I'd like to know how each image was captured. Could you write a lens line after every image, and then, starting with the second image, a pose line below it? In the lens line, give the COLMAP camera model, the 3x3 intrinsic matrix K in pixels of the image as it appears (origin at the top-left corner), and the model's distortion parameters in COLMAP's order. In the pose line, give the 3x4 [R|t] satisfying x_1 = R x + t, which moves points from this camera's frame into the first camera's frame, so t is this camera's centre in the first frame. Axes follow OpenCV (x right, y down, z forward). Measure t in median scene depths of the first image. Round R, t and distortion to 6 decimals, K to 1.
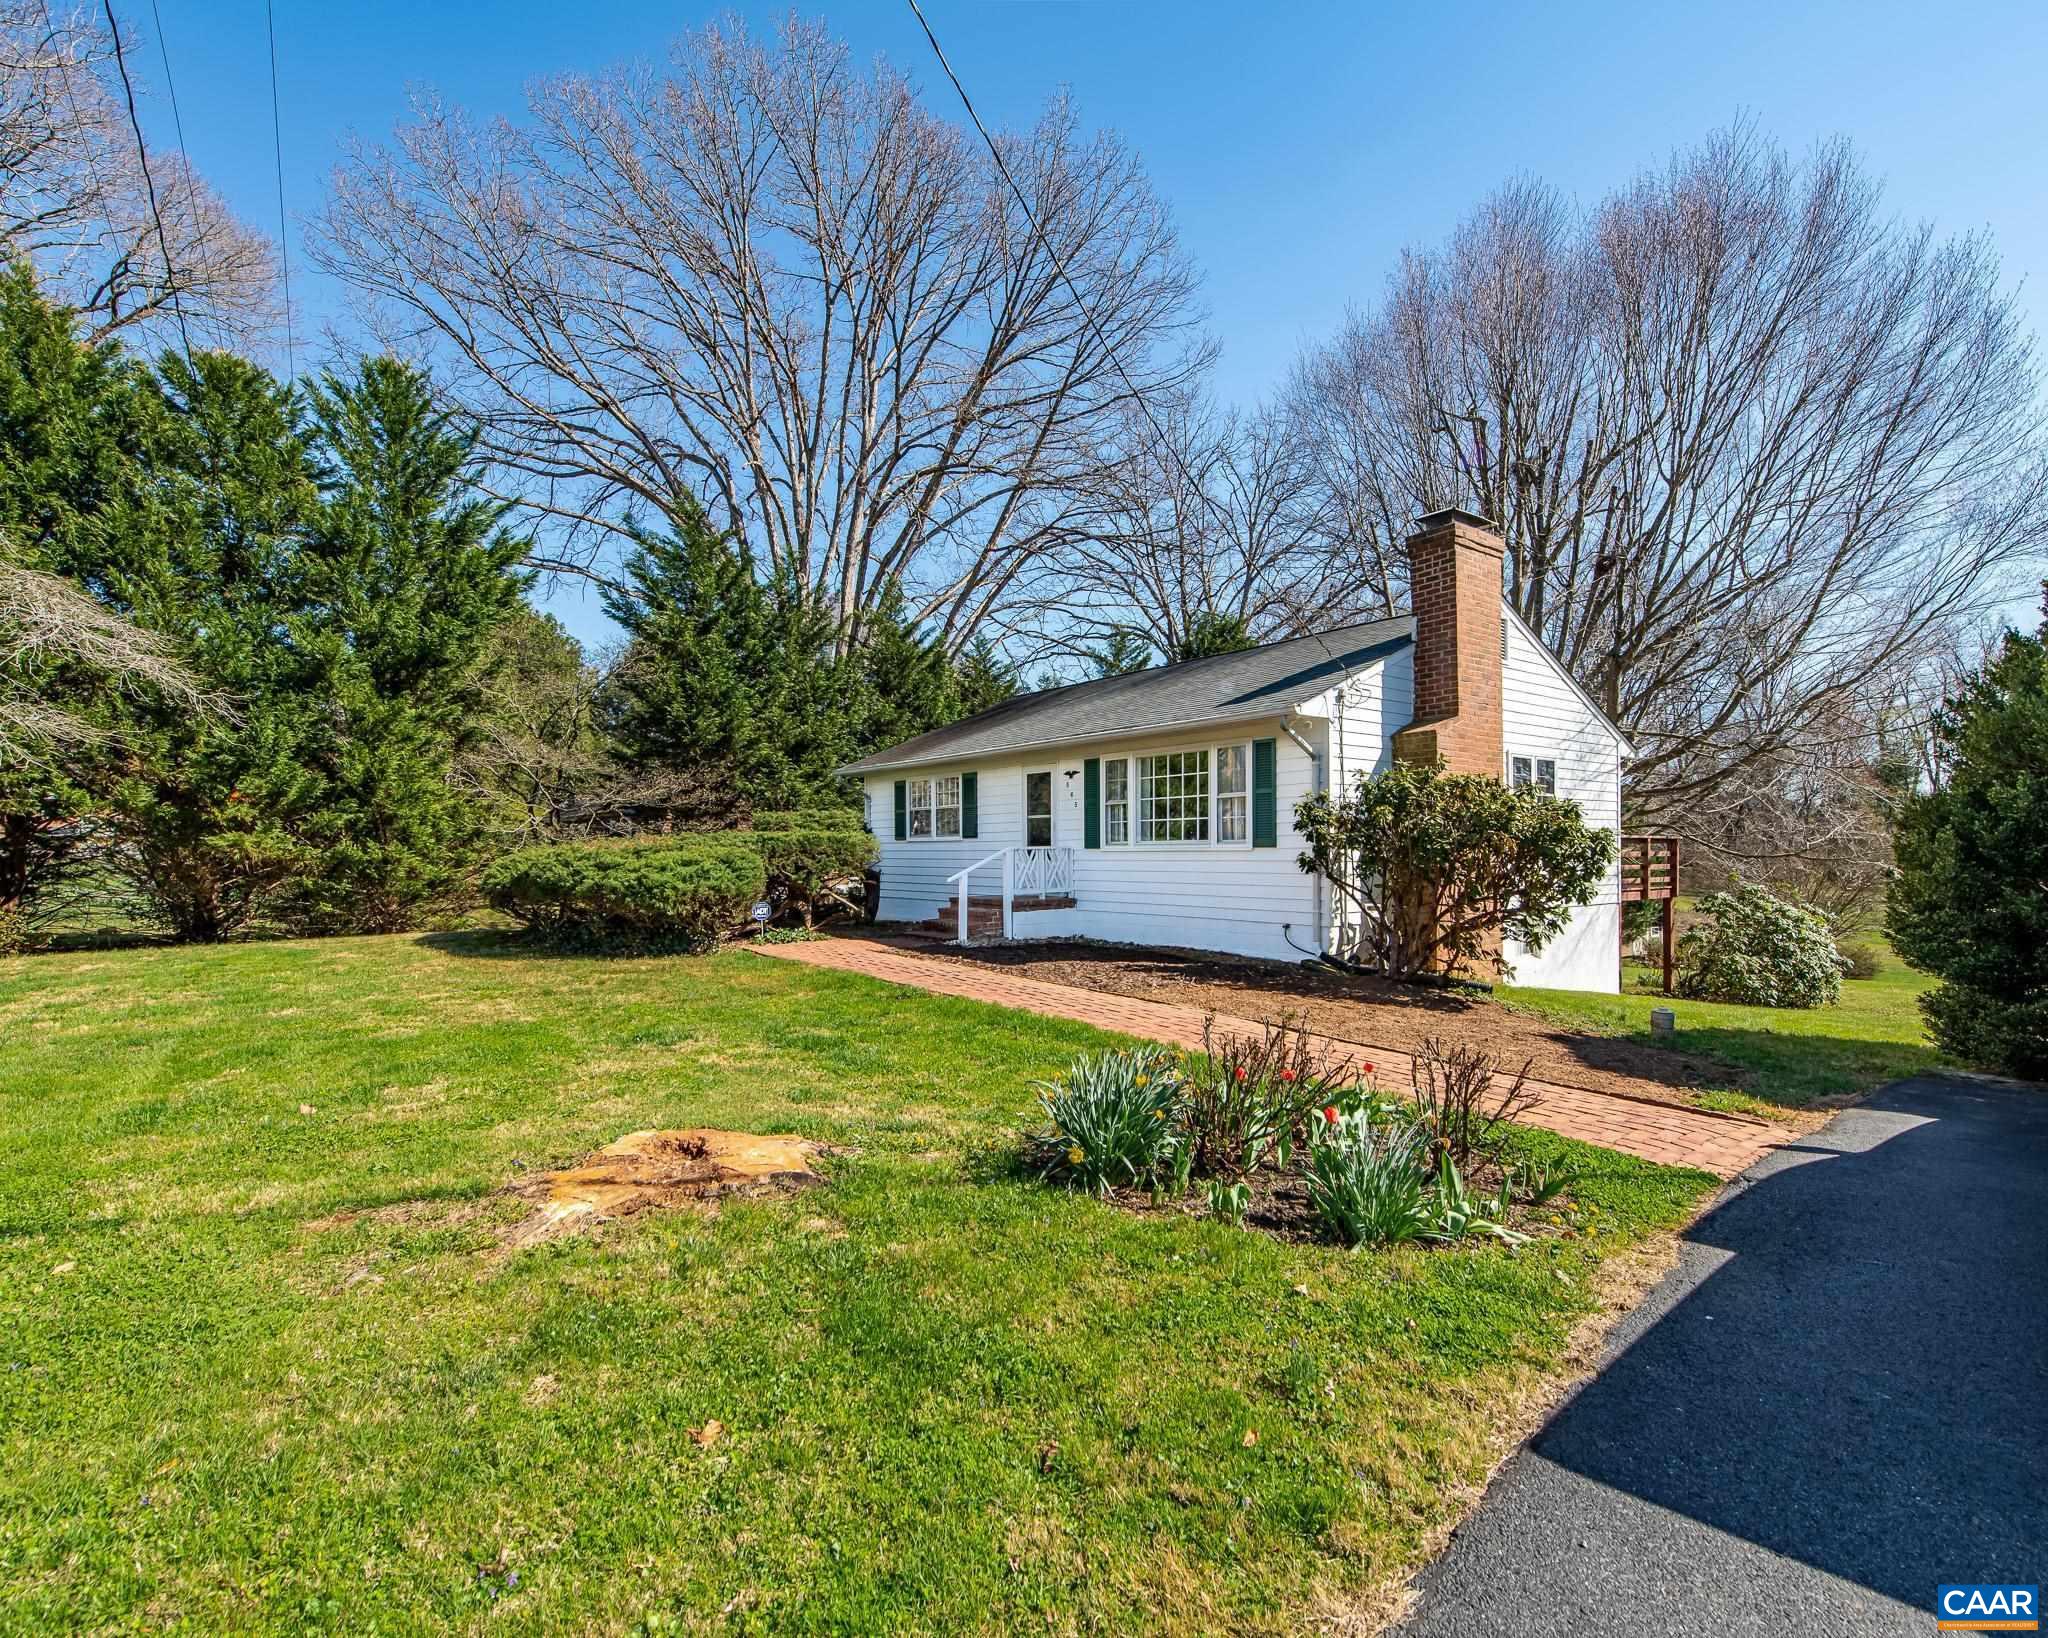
lens RADIAL K [[986.0, 0, 1034.0], [0, 986.0, 864.6], [0, 0, 1]] dist [0.002194, 0.000053]
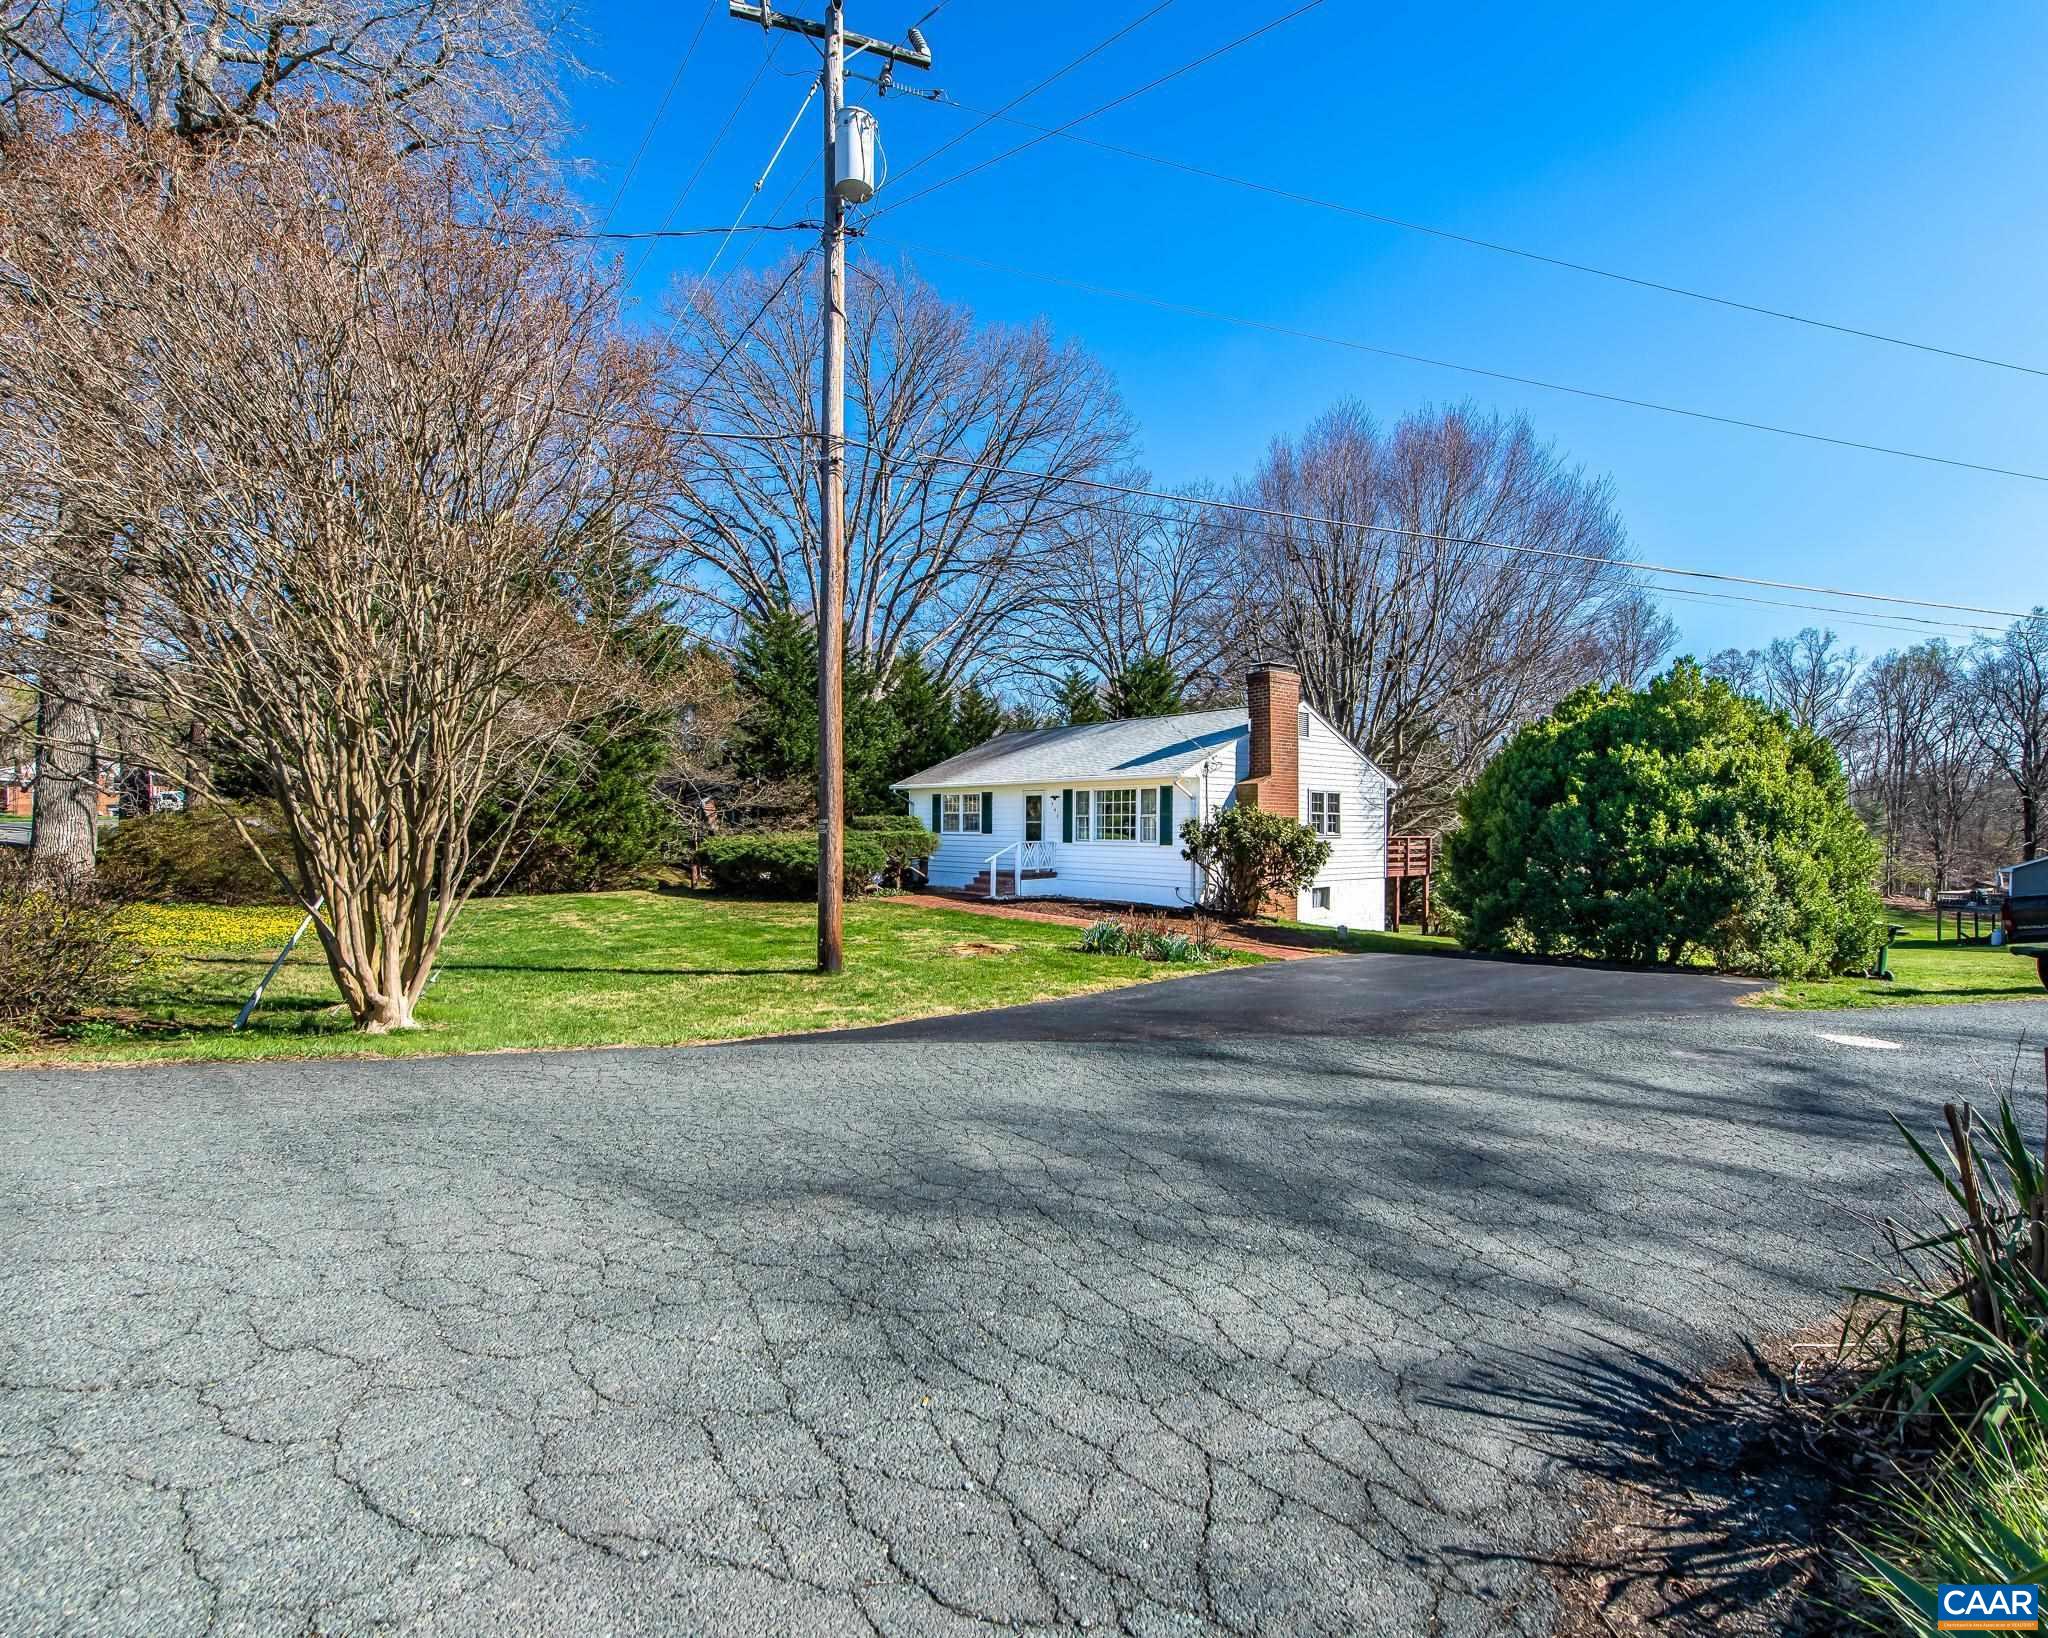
lens RADIAL K [[958.3, 0, 1012.7], [0, 958.3, 833.5], [0, 0, 1]] dist [0.017956, -0.007884]
pose [[0.999048, 0.010417, 0.042373, -0.090624], [-0.010209, 0.999935, -0.005126, -0.019776], [-0.042424, 0.004689, 0.999089, -0.550526]]
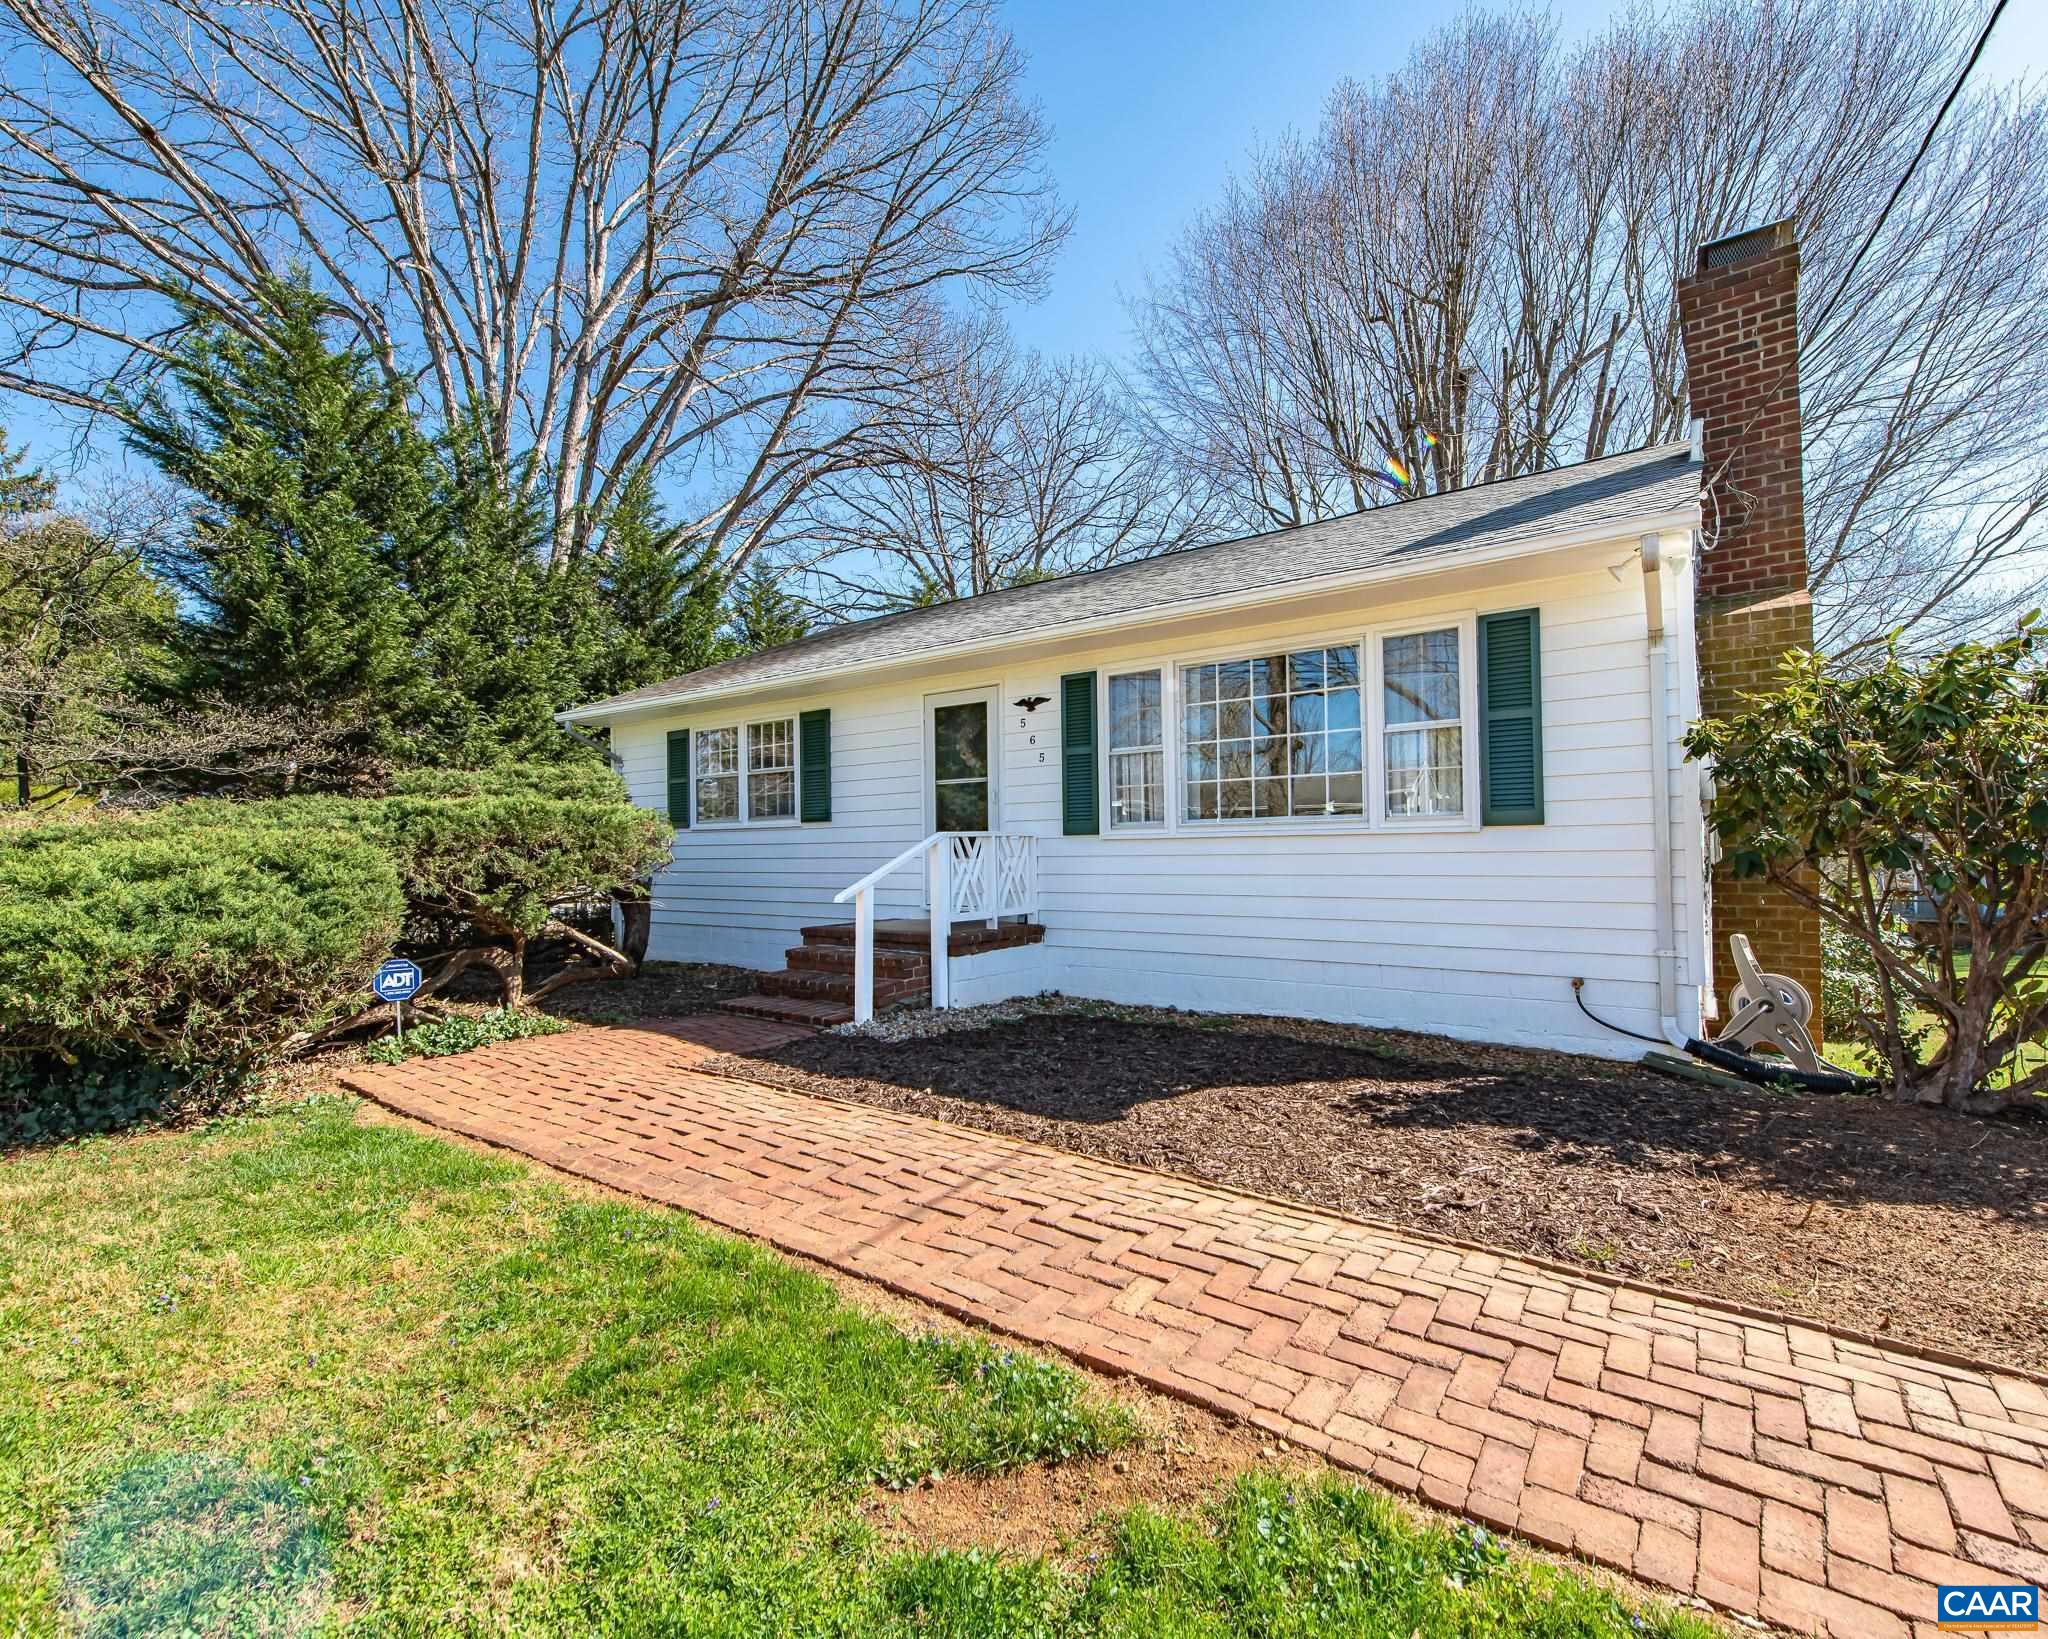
lens RADIAL K [[958.3, 0, 1012.7], [0, 958.3, 834.0], [0, 0, 1]] dist [0.017956, -0.007884]
pose [[0.965315, -0.002869, 0.261073, -0.103338], [0.011351, 0.999455, -0.030988, -0.000611], [-0.260842, 0.032877, 0.964821, 0.425746]]
